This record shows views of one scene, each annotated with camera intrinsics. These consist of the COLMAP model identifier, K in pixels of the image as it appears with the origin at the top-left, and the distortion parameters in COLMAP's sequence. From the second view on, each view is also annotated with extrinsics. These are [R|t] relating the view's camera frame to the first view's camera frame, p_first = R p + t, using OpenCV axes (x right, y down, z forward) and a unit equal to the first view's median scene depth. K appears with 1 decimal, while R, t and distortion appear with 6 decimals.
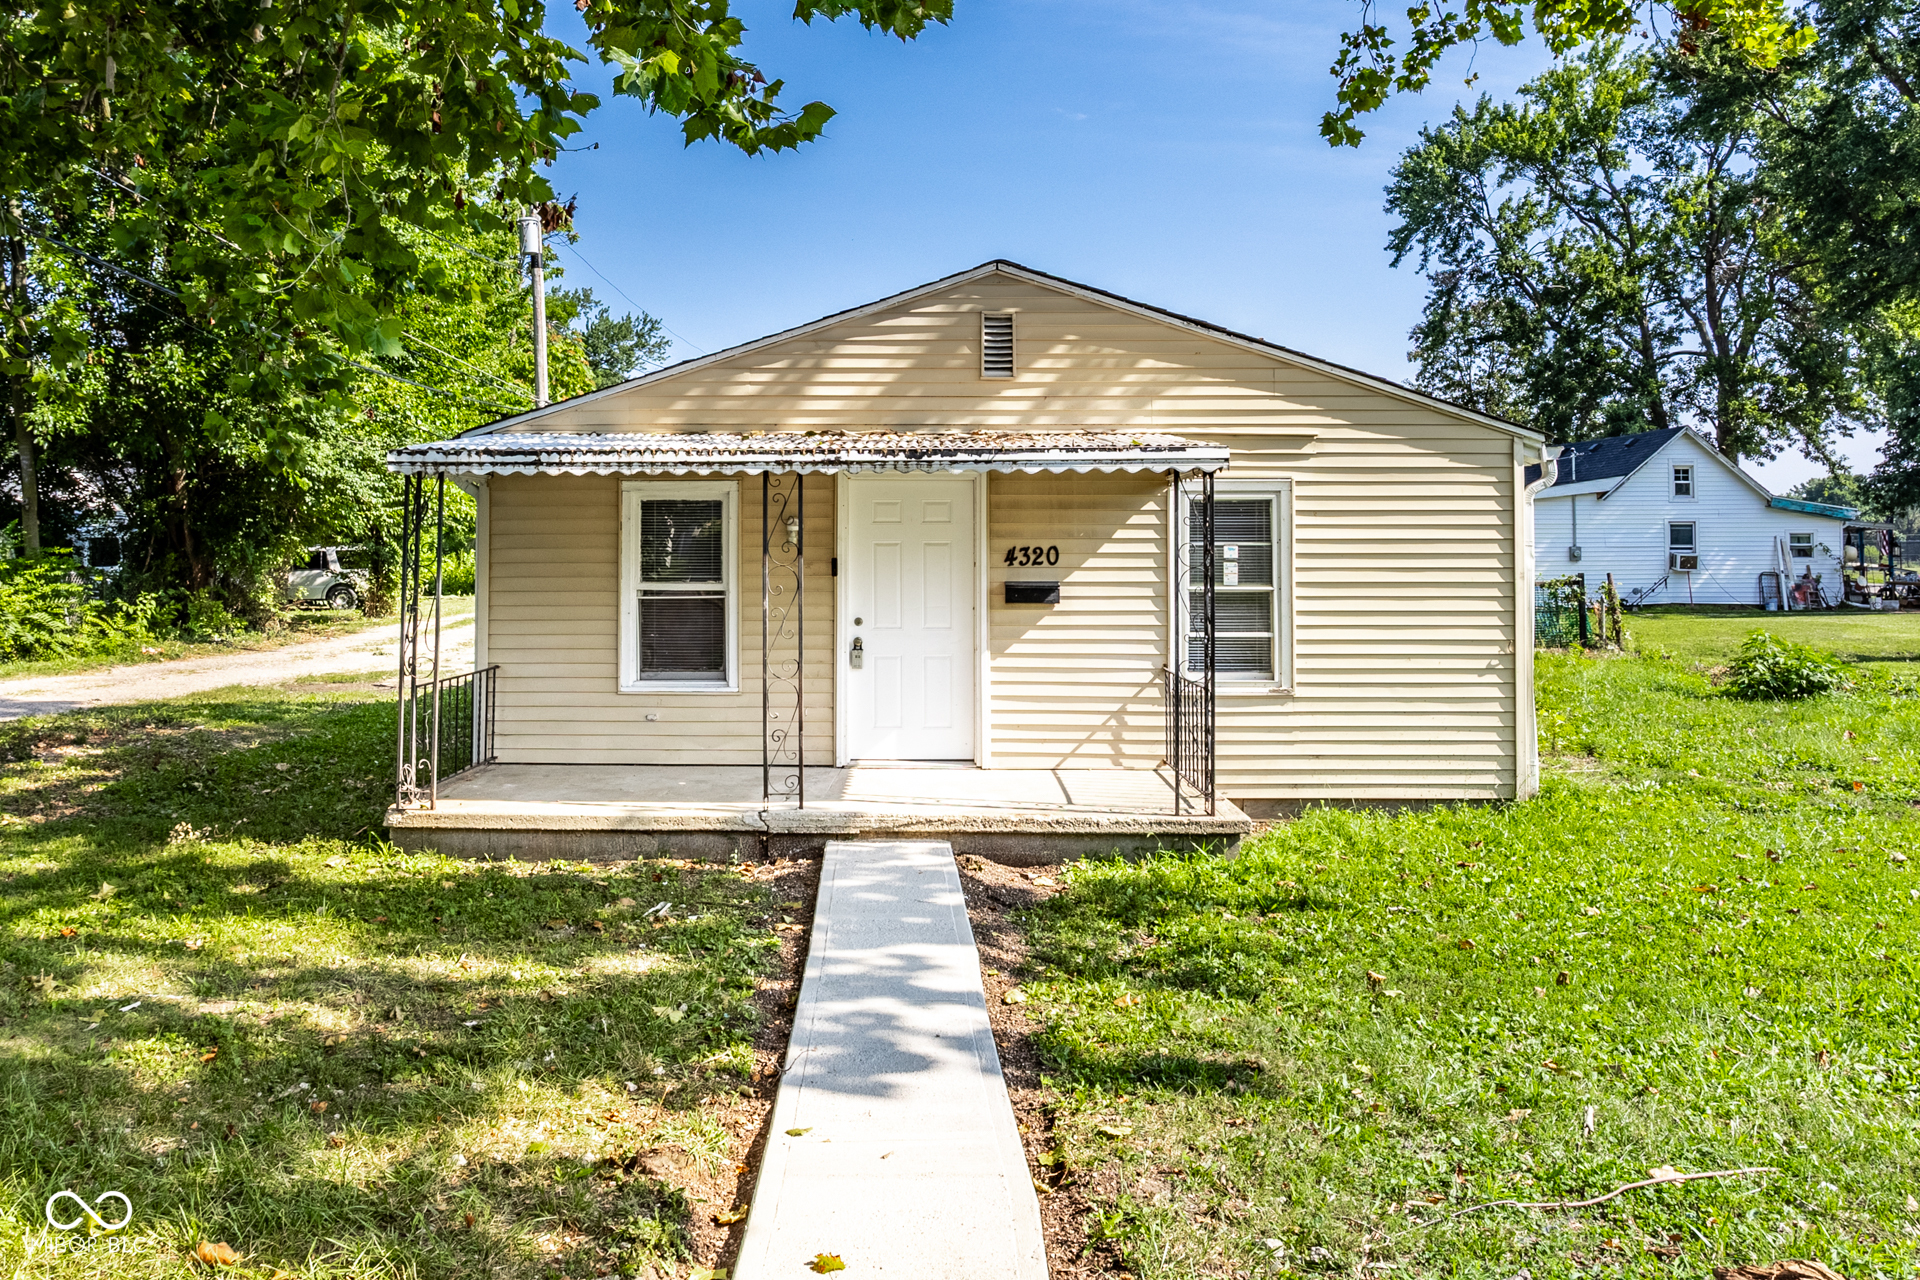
lens RADIAL K [[964.3, 0, 945.5], [0, 964.3, 640.6], [0, 0, 1]] dist [0.018594, 0.000374]
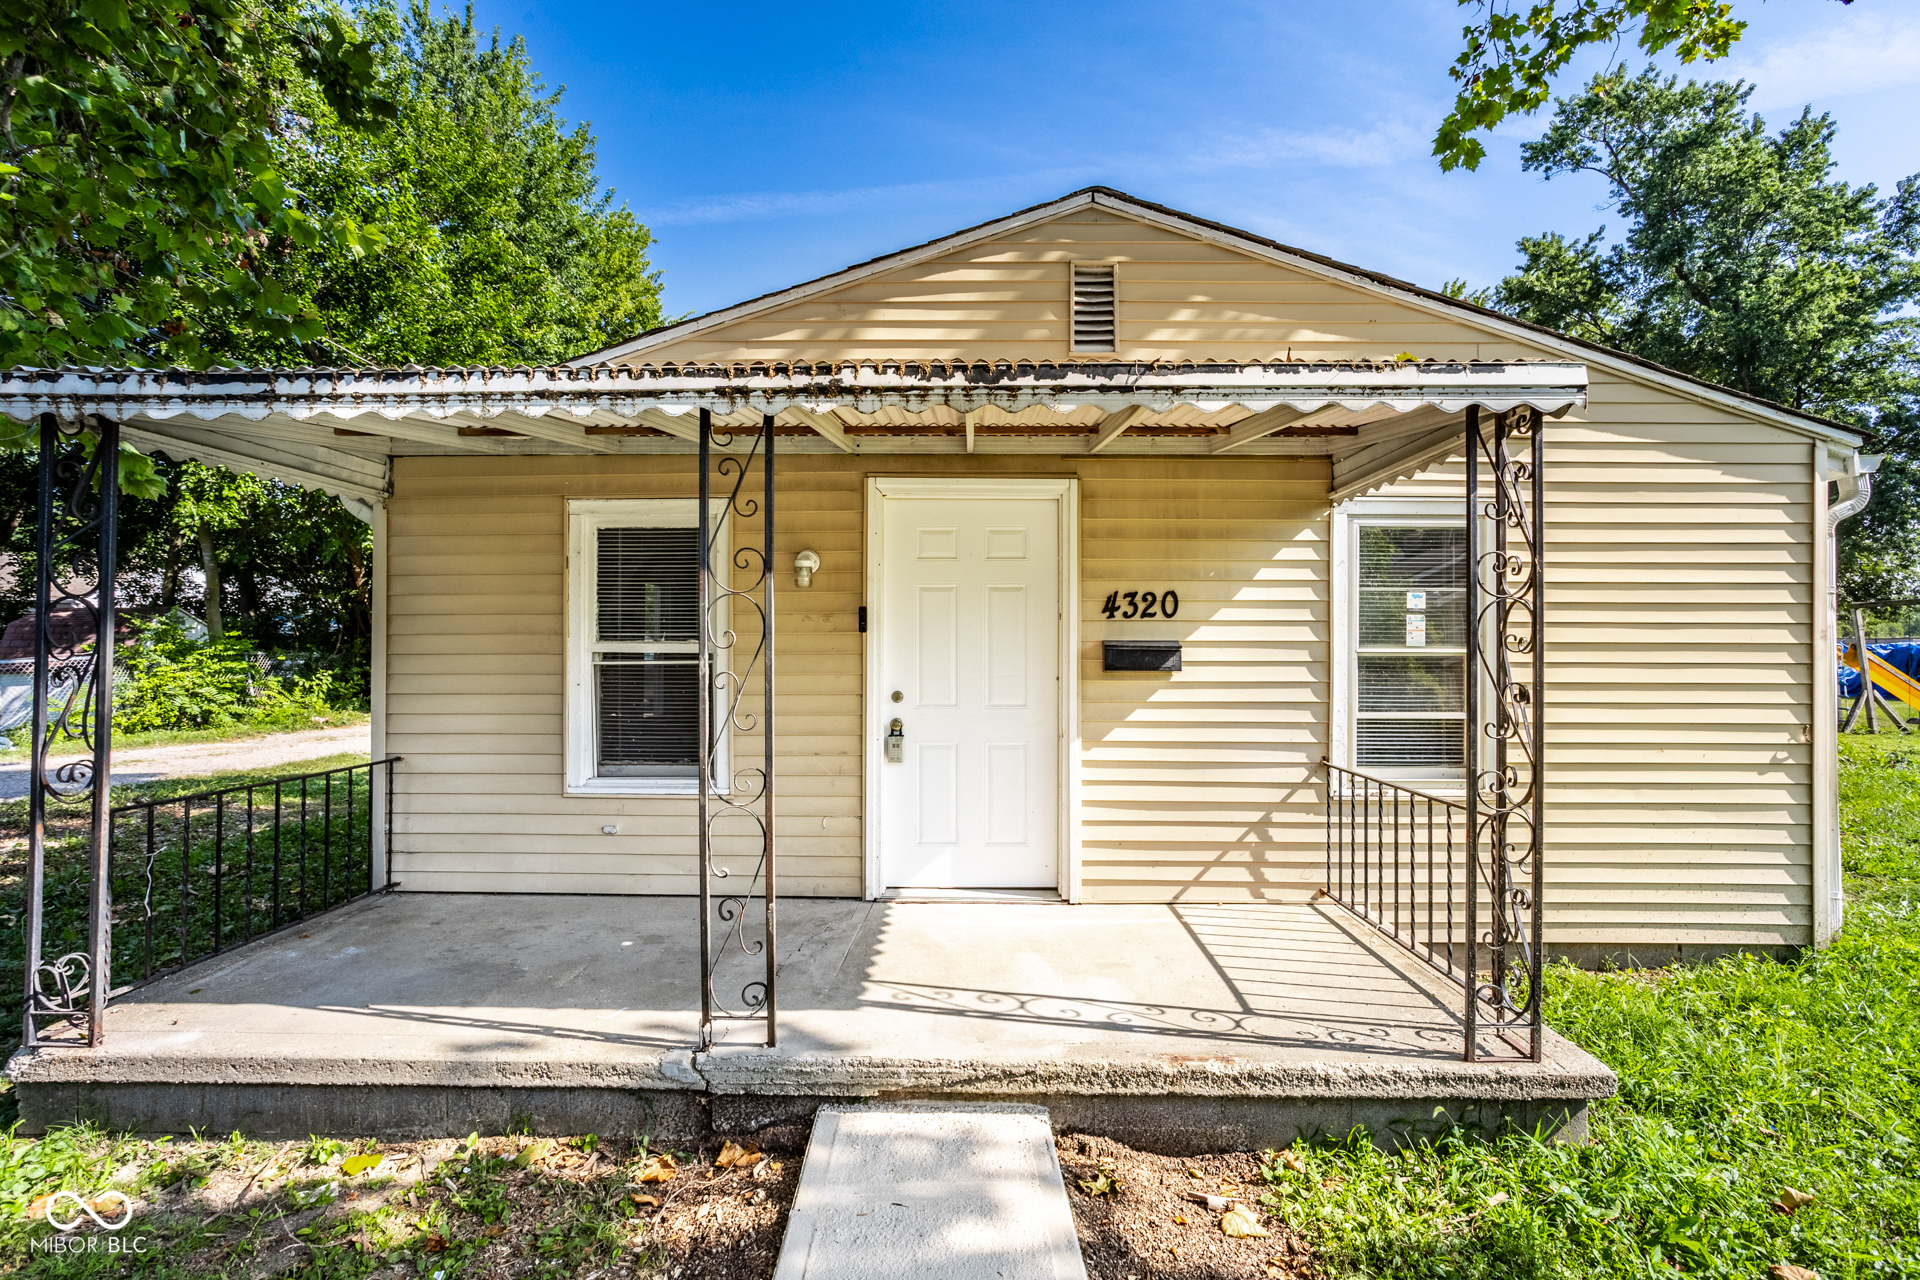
lens RADIAL K [[964.3, 0, 945.5], [0, 964.3, 640.6], [0, 0, 1]] dist [0.018594, 0.000374]
pose [[0.998344, -0.001713, -0.057509, -0.014041], [-0.002680, 0.997087, -0.076225, -0.006839], [0.057472, 0.076252, 0.995431, 0.299823]]
